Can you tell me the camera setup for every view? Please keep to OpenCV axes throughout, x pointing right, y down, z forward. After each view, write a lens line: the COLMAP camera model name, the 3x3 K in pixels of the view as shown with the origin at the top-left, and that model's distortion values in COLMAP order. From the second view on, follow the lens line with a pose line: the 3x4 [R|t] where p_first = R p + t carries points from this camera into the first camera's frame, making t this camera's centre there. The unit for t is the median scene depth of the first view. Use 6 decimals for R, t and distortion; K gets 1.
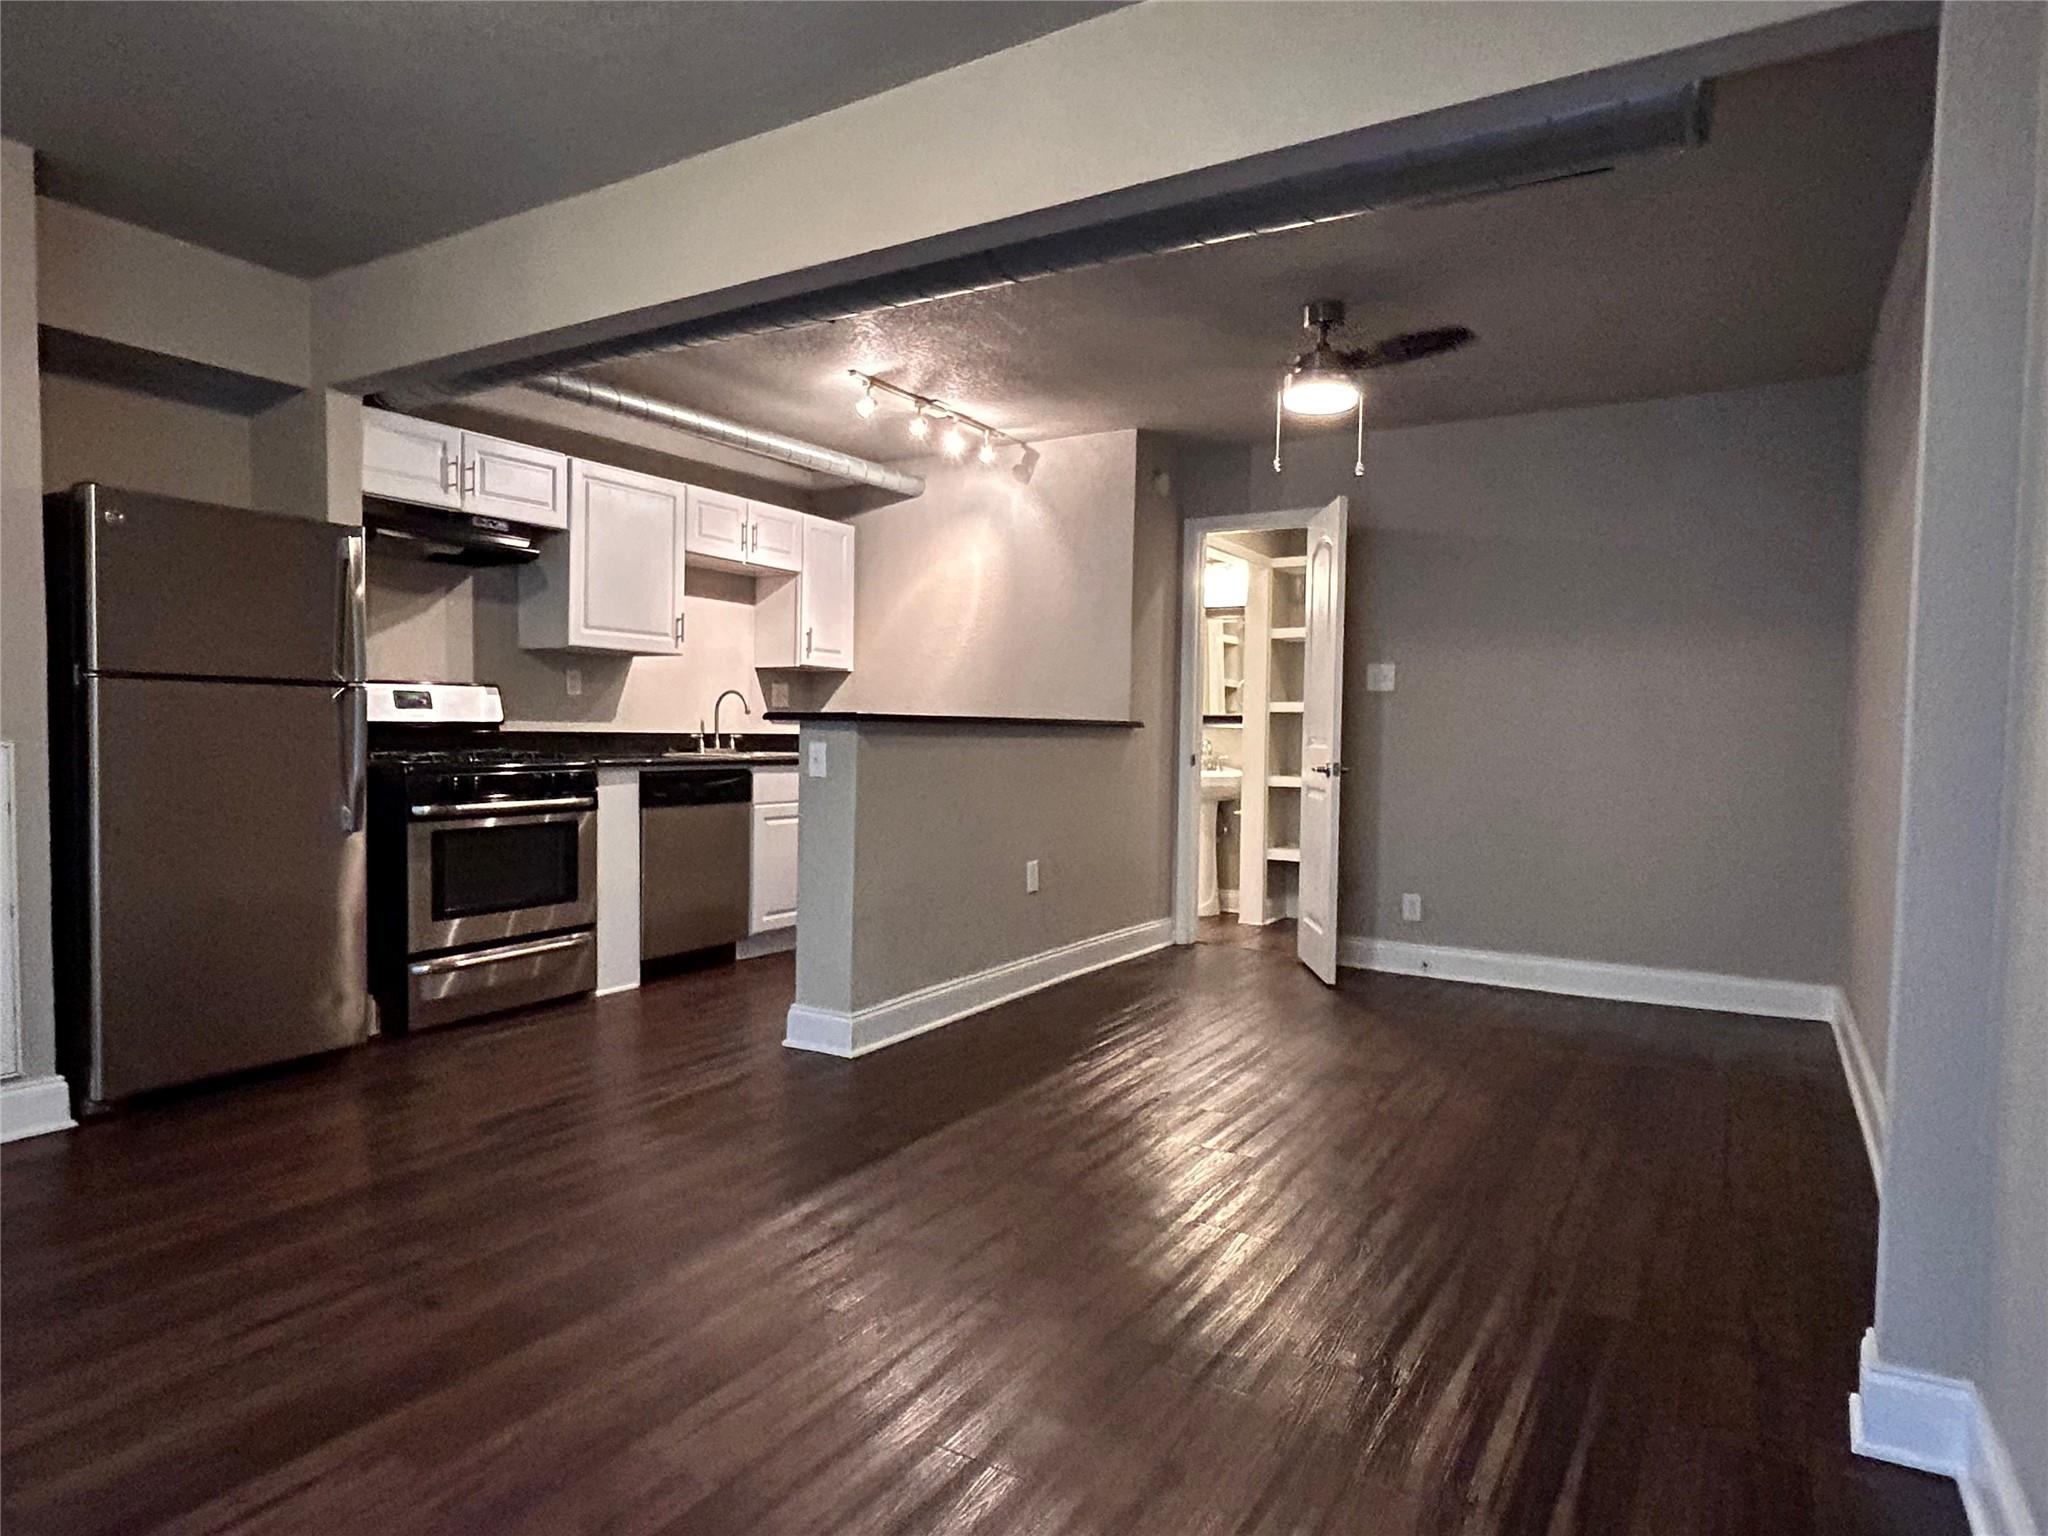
lens RADIAL K [[1178.9, 0, 1024.5], [0, 1178.9, 784.6], [0, 0, 1]] dist [-0.001939, -0.003843]
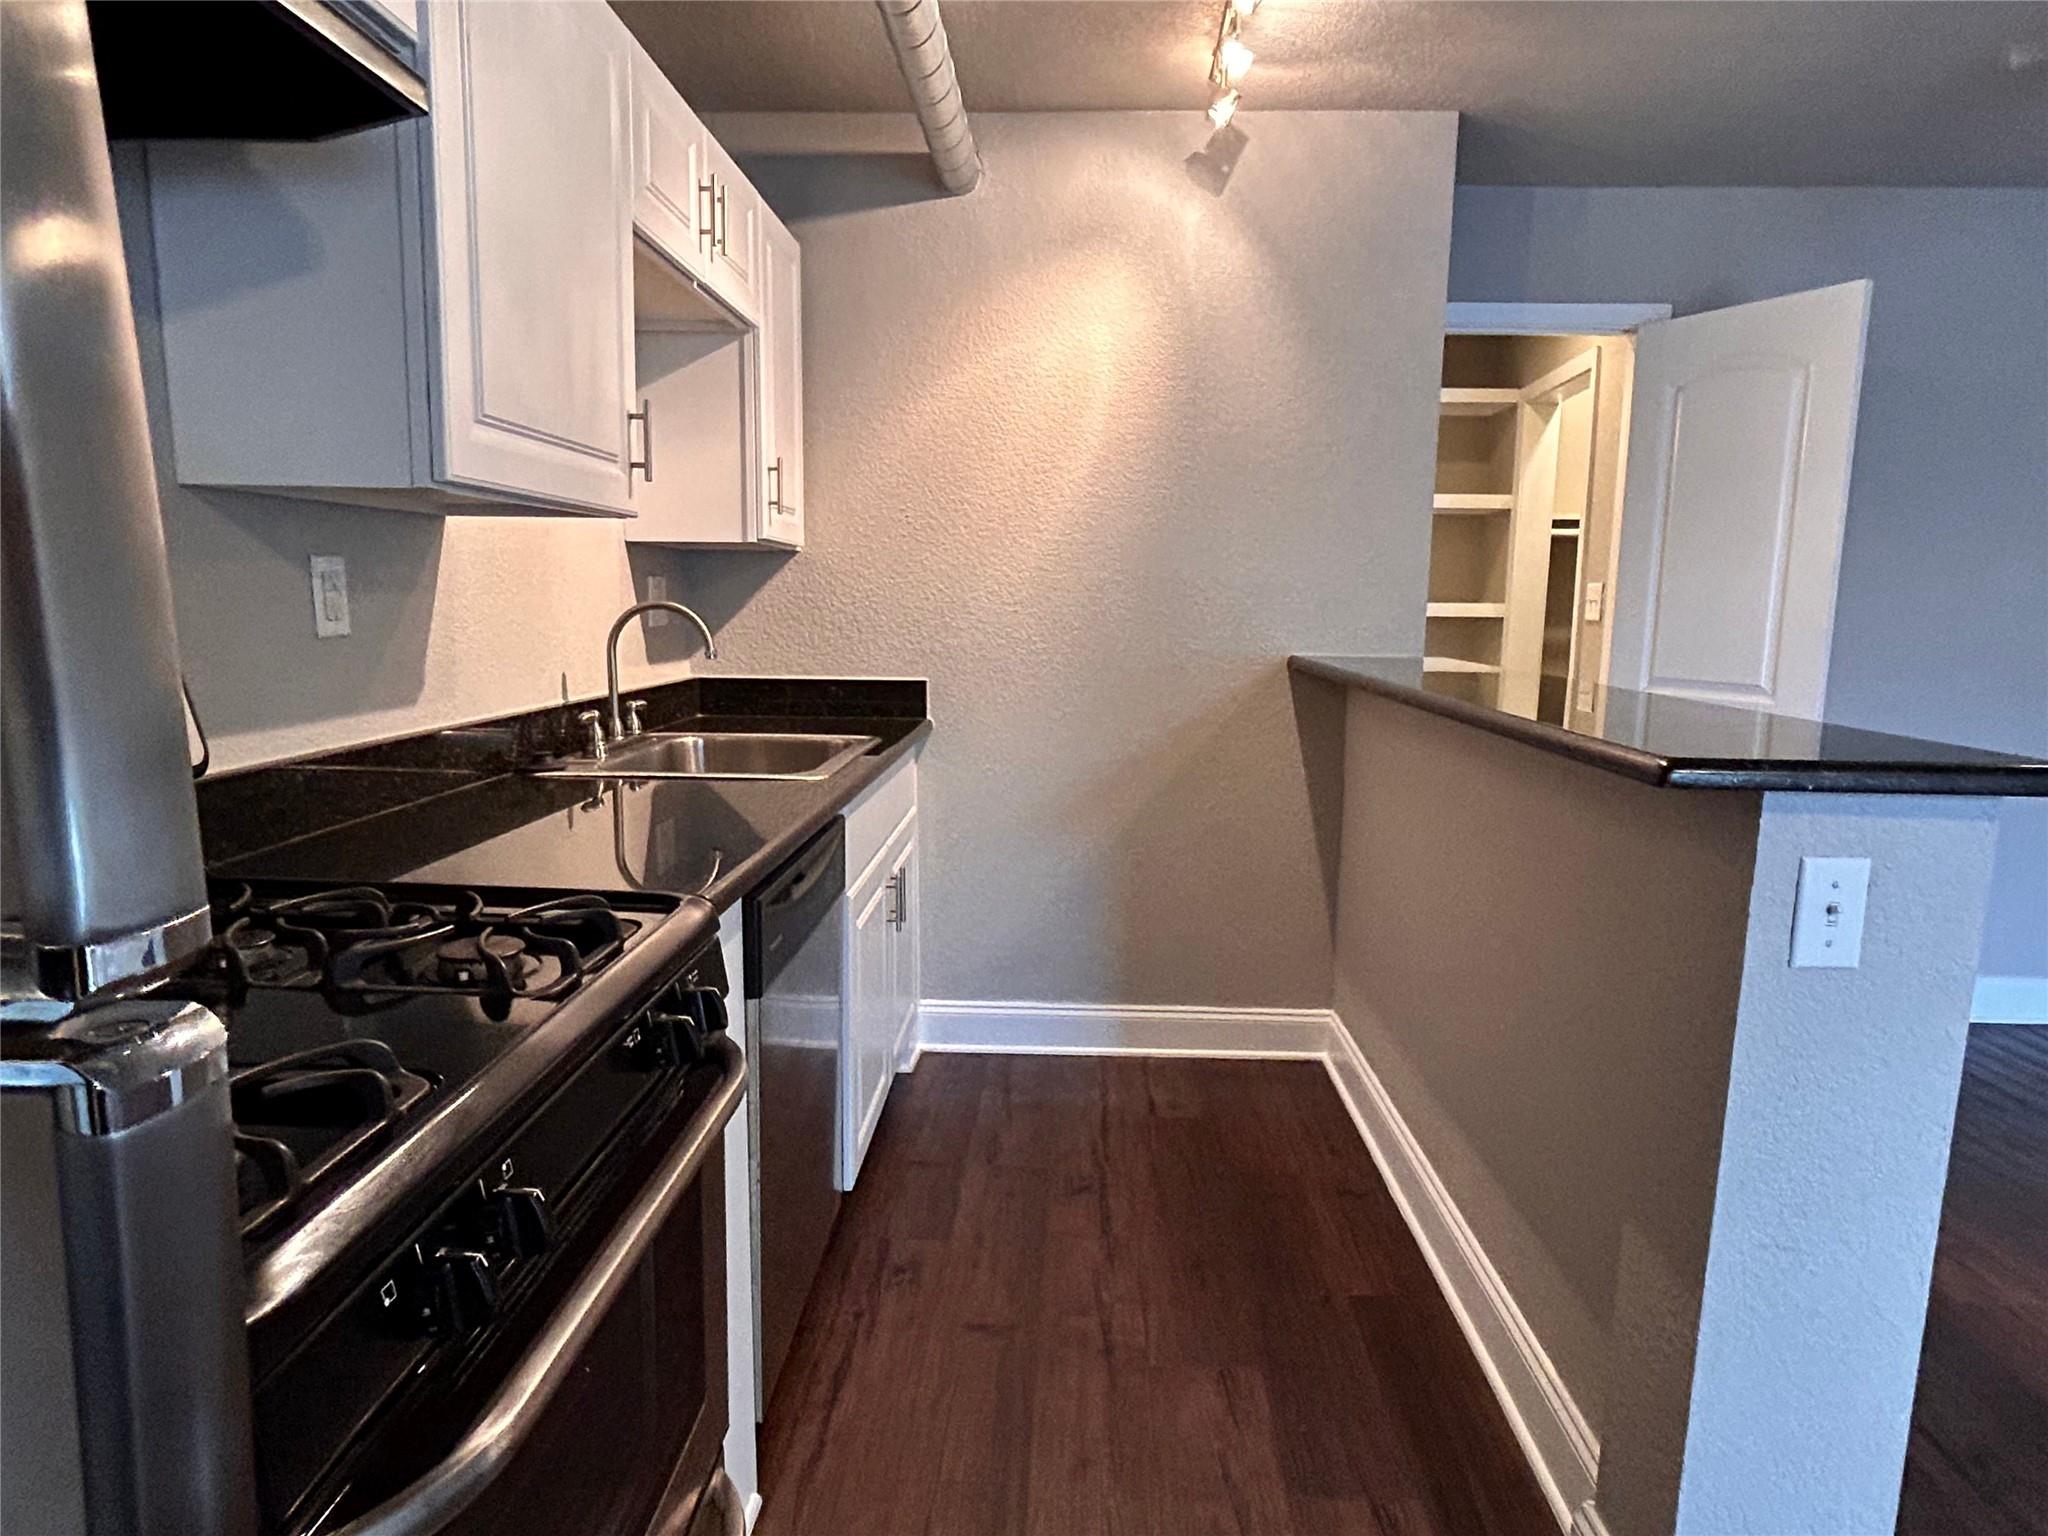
lens RADIAL K [[1178.9, 0, 1024.5], [0, 1178.9, 784.6], [0, 0, 1]] dist [-0.001939, -0.003843]
pose [[0.874088, -0.081386, 0.478901, -0.360484], [0.023253, 0.991745, 0.126098, -0.069670], [-0.485211, -0.099084, 0.868765, 0.601838]]
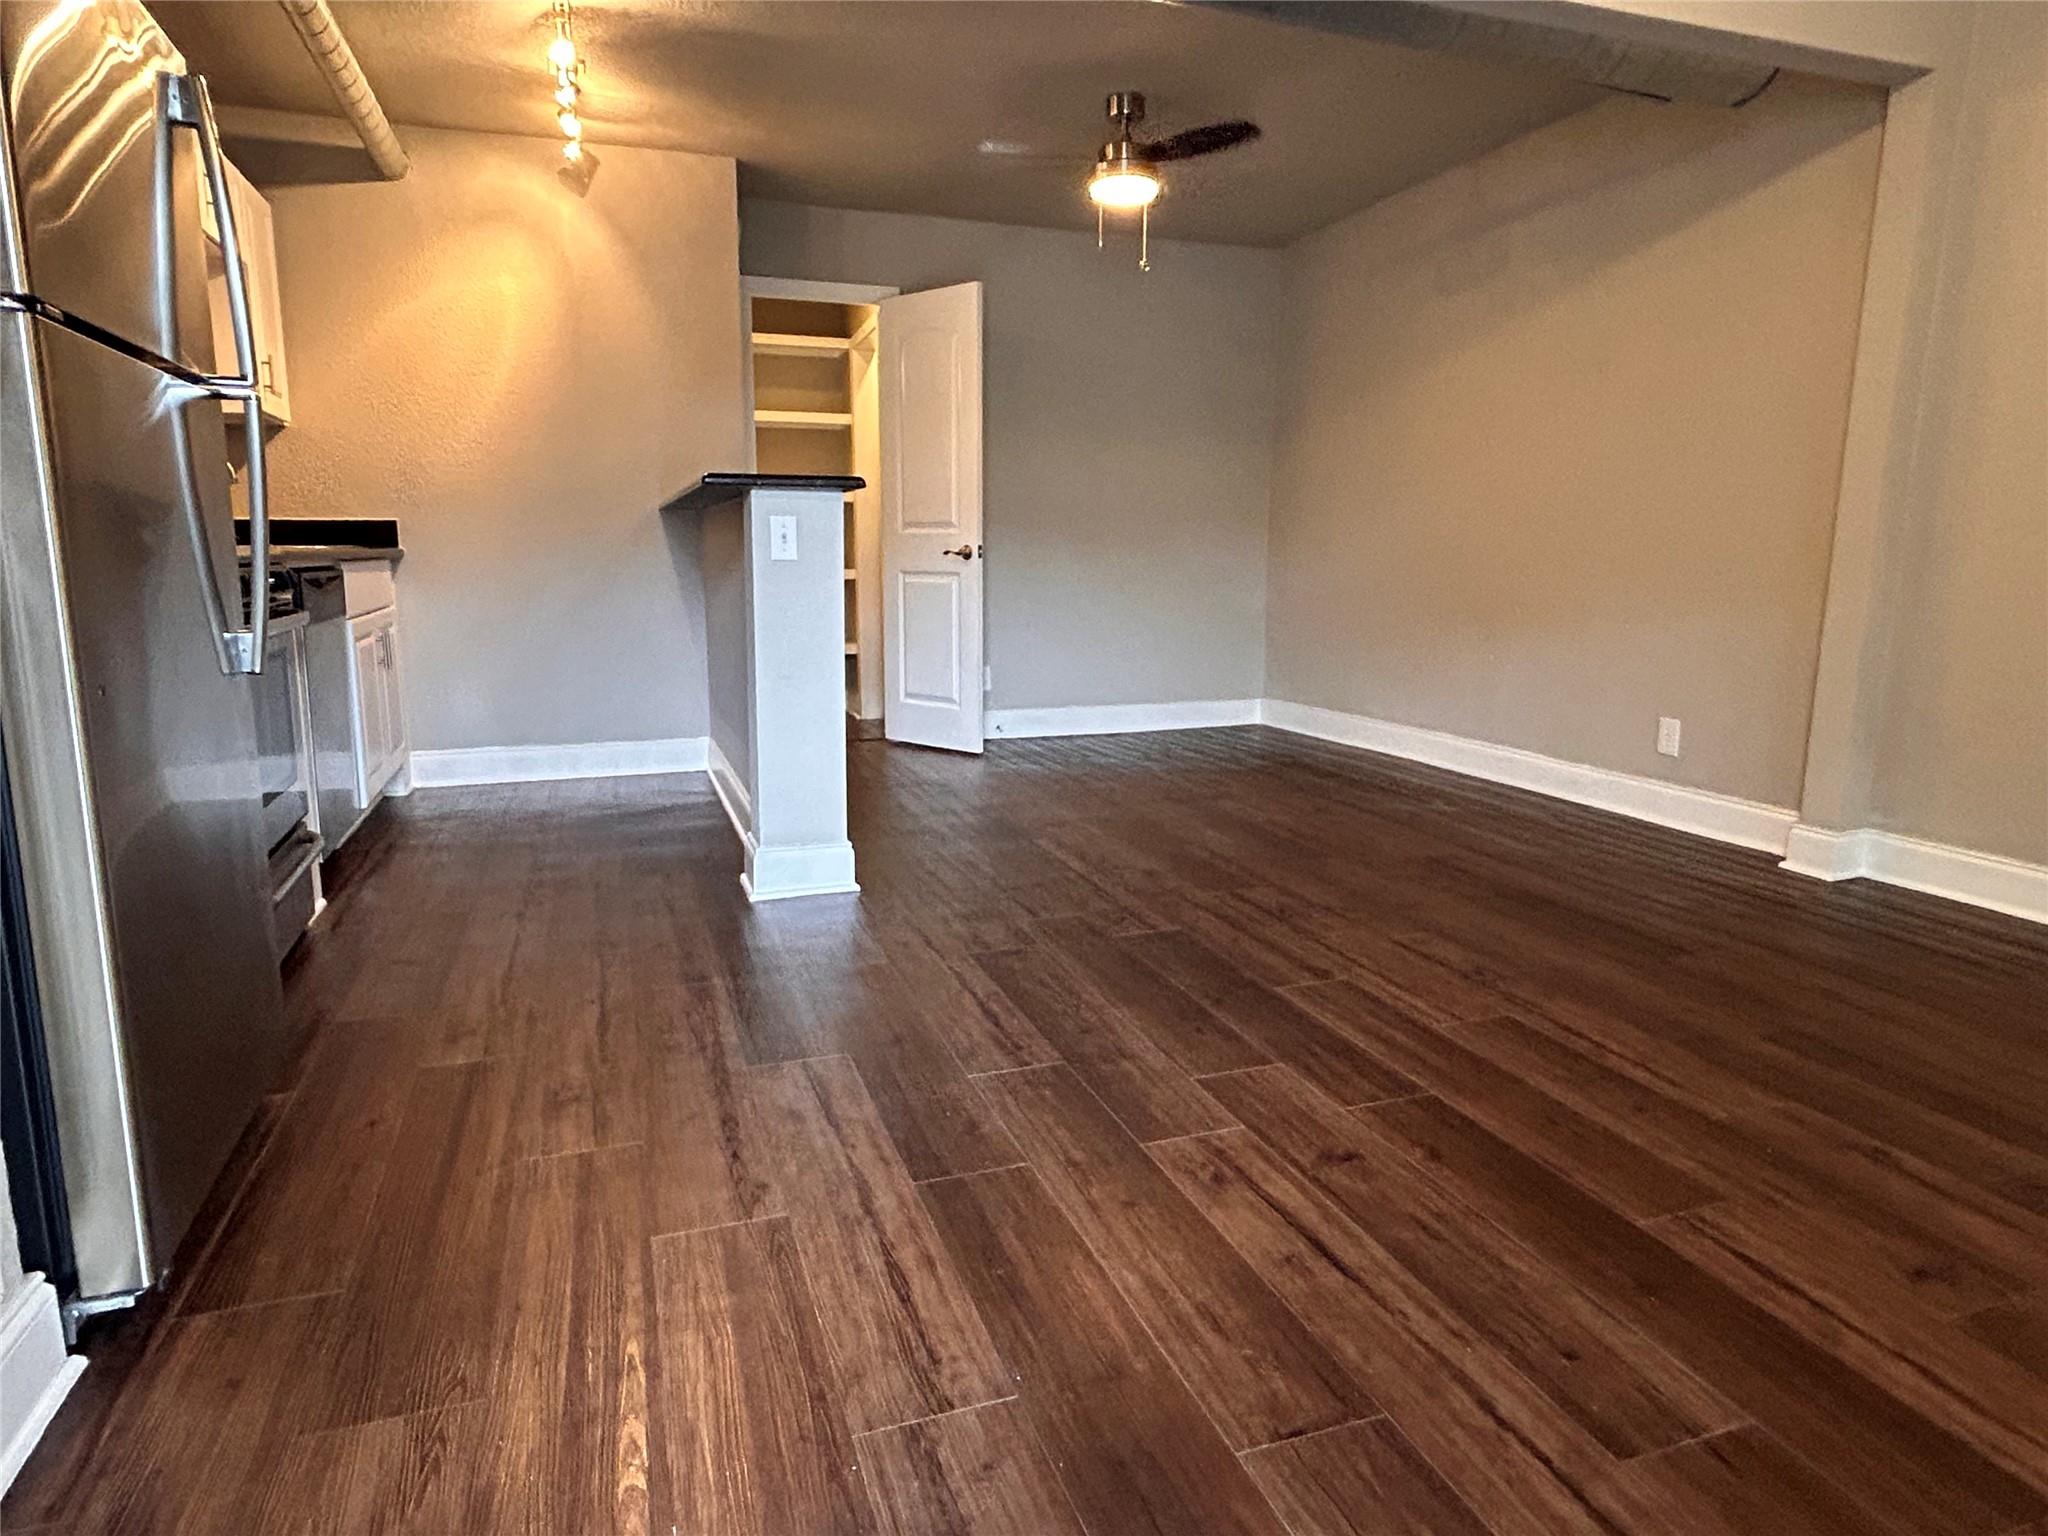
lens RADIAL K [[1200.9, 0, 1006.9], [0, 1200.9, 762.5], [0, 0, 1]] dist [-0.002261, -0.001331]
pose [[0.637388, -0.145710, 0.756641, -0.507499], [0.043625, 0.987207, 0.153362, 0.007810], [-0.769307, -0.064742, 0.635591, 0.263476]]
